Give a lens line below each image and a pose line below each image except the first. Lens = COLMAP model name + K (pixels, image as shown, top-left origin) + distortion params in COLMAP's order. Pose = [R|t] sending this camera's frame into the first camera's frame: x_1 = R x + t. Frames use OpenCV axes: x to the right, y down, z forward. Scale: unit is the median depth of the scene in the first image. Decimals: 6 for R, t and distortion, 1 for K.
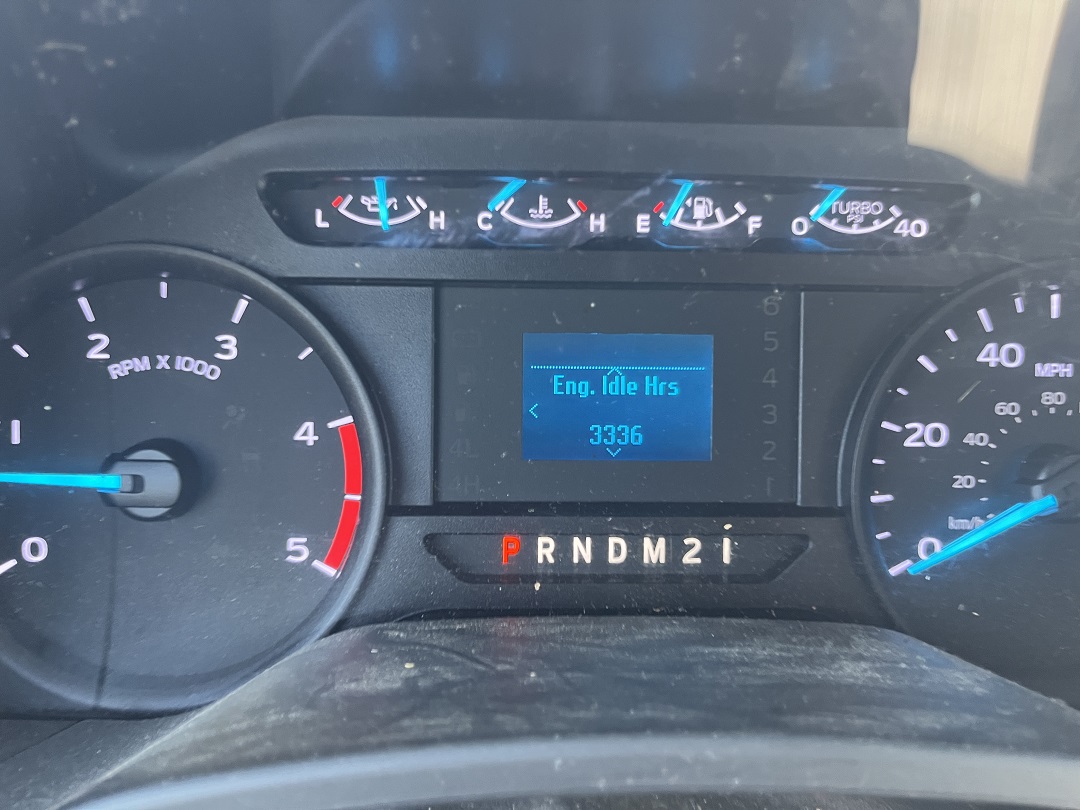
lens RADIAL K [[813.7, 0, 529.2], [0, 813.7, 439.5], [0, 0, 1]] dist [0.027972, -0.063487]
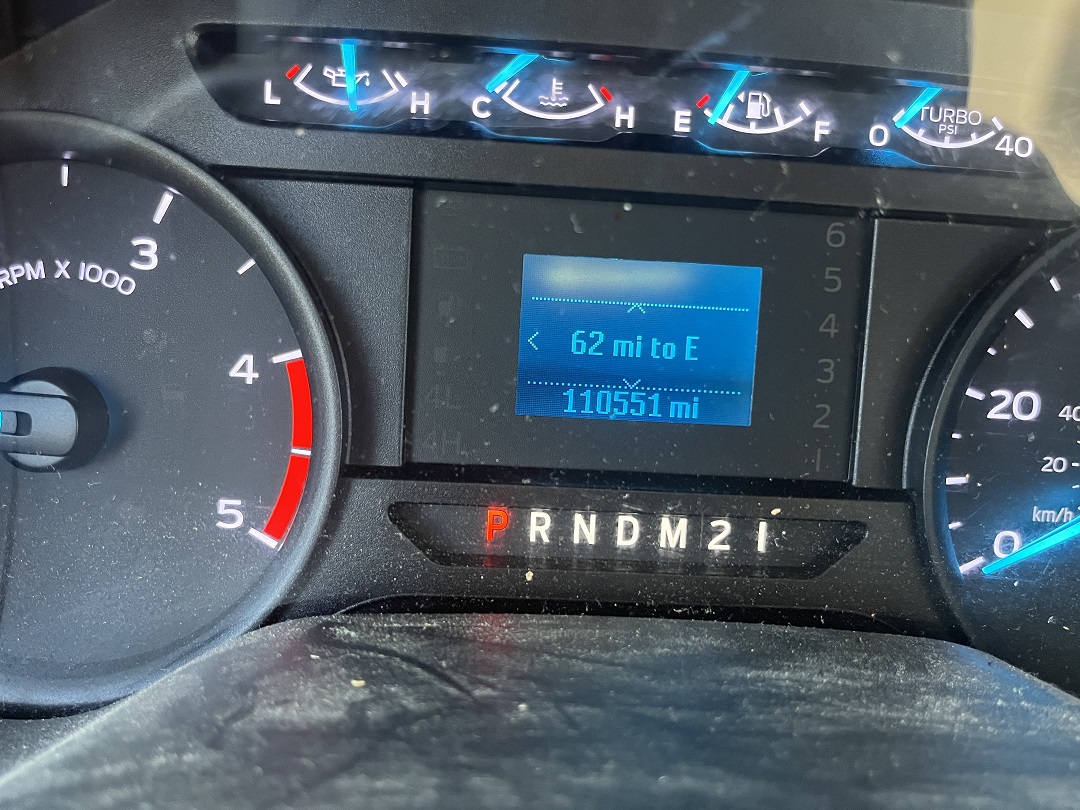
lens RADIAL K [[813.7, 0, 531.2], [0, 813.7, 423.2], [0, 0, 1]] dist [0.027972, -0.063487]
pose [[0.998745, 0.043289, 0.025185, -0.013620], [-0.044285, 0.998200, 0.040445, 0.000812], [-0.023389, -0.041510, 0.998864, 0.208696]]
